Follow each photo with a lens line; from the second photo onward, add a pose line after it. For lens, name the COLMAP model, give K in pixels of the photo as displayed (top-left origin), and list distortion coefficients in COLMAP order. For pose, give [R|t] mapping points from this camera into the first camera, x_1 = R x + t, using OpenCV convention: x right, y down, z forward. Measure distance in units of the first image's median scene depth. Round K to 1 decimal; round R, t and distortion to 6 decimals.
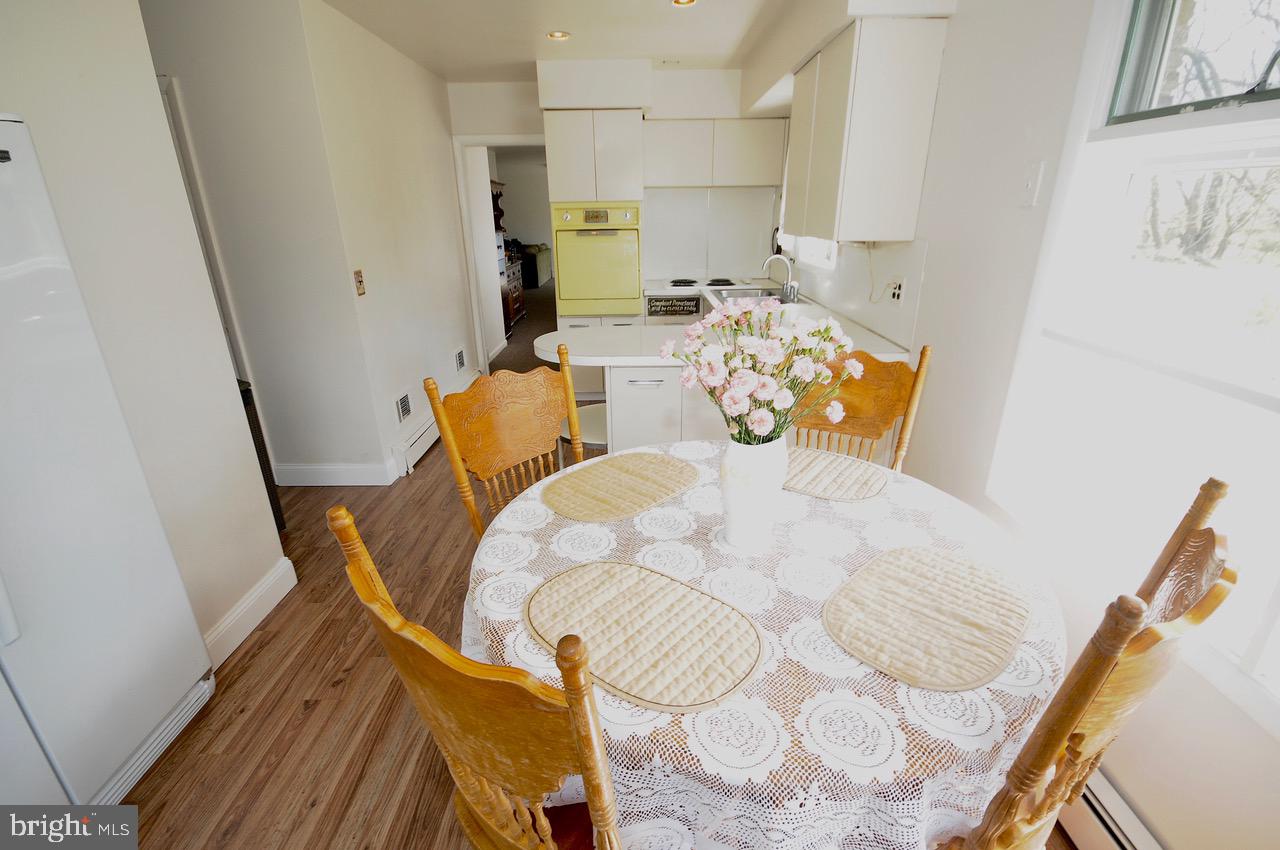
lens RADIAL K [[576.7, 0, 642.6], [0, 576.7, 429.5], [0, 0, 1]] dist [0.003273, -0.009600]
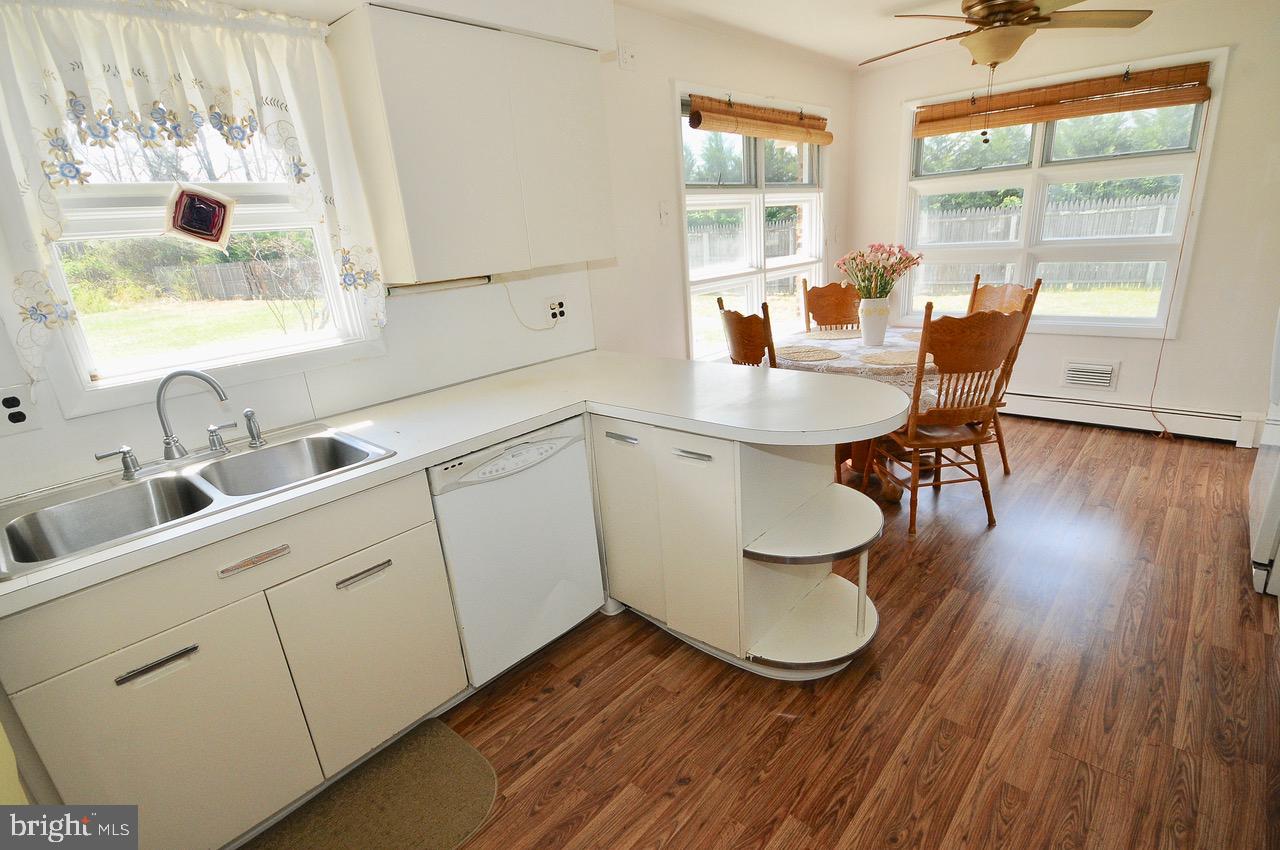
lens RADIAL K [[613.7, 0, 642.7], [0, 613.7, 436.8], [0, 0, 1]] dist [-0.008576, -0.003528]
pose [[-0.732918, -0.155841, 0.662227, -0.340678], [0.310597, 0.789392, 0.529519, -0.458075], [-0.605277, 0.593780, -0.530155, 1.245239]]
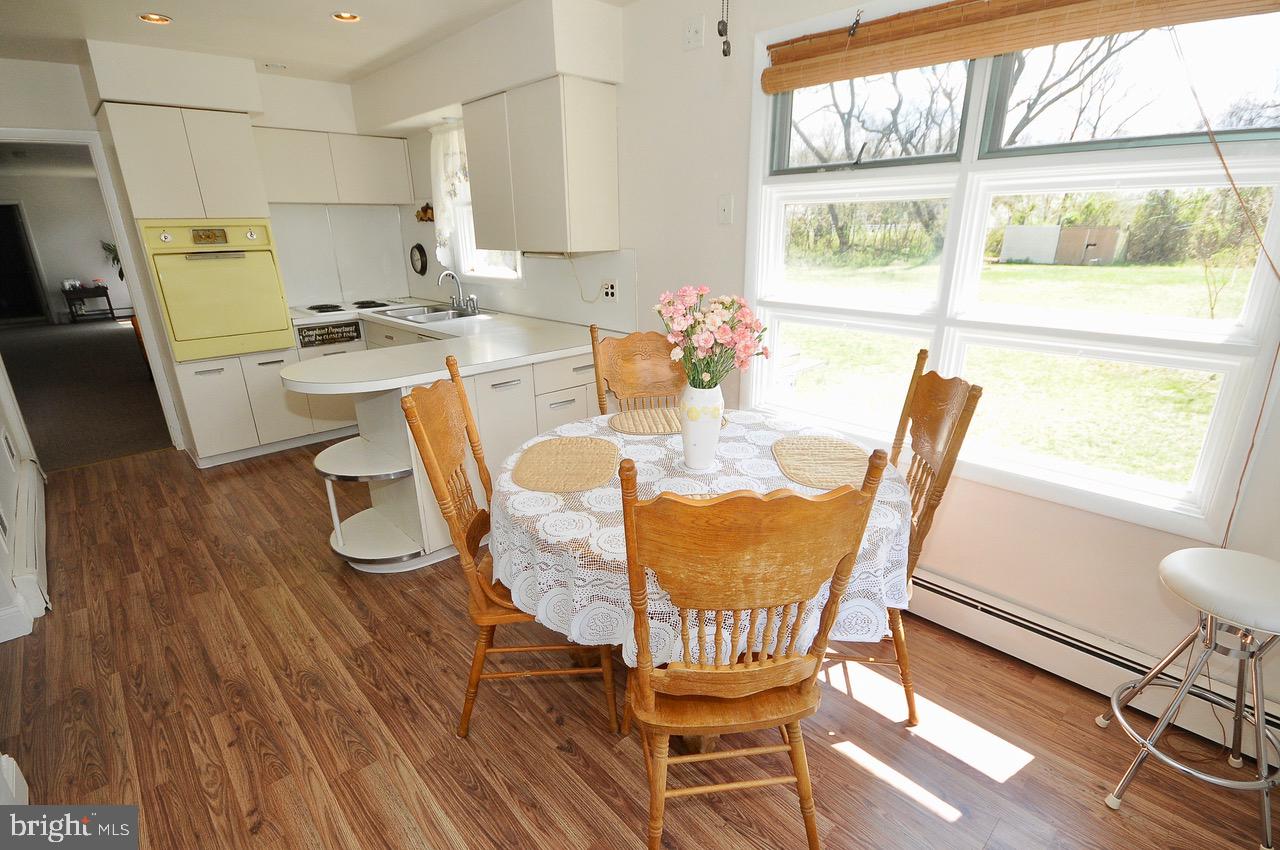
lens RADIAL K [[613.7, 0, 632.4], [0, 613.7, 425.9], [0, 0, 1]] dist [-0.008576, -0.003528]
pose [[0.739666, -0.205752, 0.640750, -0.327194], [0.239883, 0.970184, 0.034622, 0.006347], [-0.628769, 0.128096, 0.766969, -0.005104]]
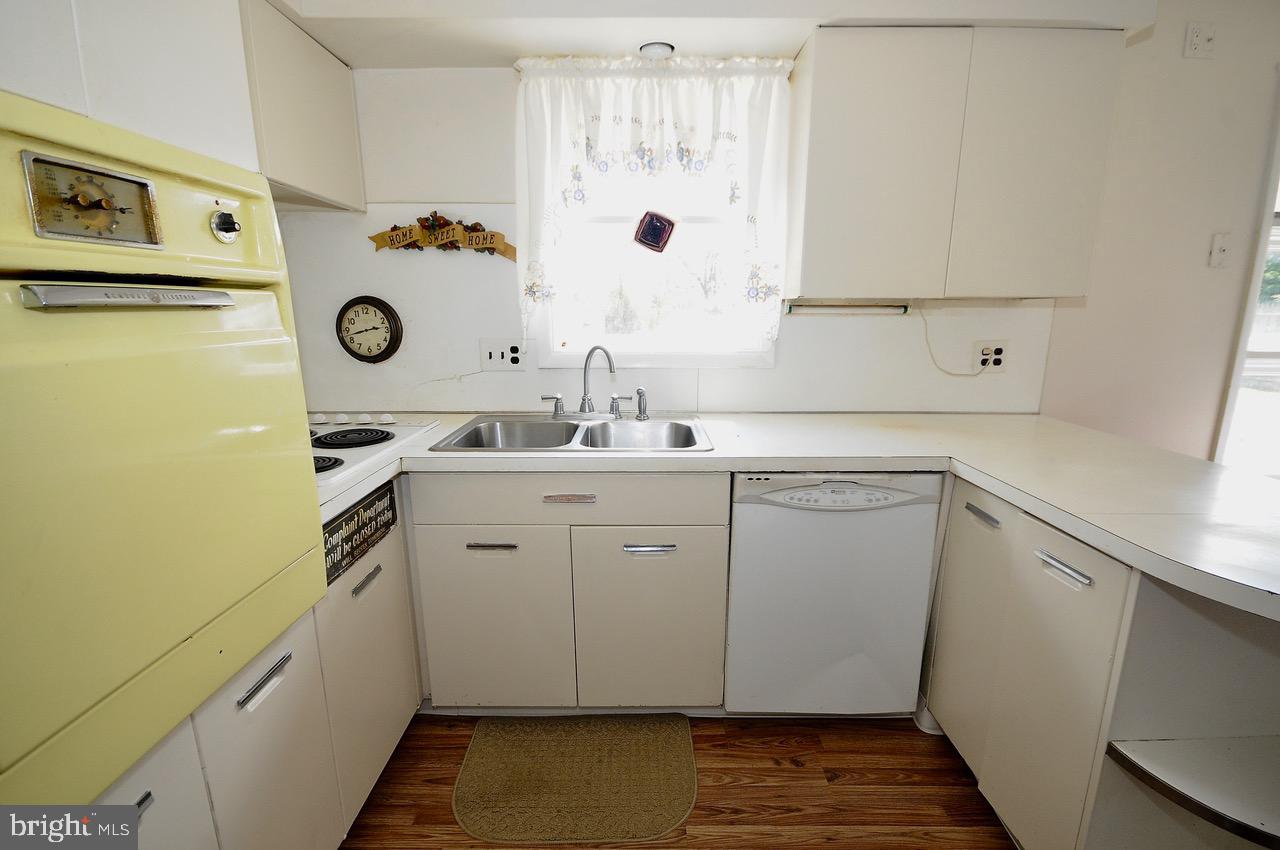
lens RADIAL K [[576.7, 0, 639.6], [0, 576.7, 433.3], [0, 0, 1]] dist [0.003273, -0.009600]
pose [[0.008728, -0.204492, 0.978829, -0.338854], [0.347711, 0.918403, 0.188767, -0.369497], [-0.937561, 0.338702, 0.079120, 1.121092]]
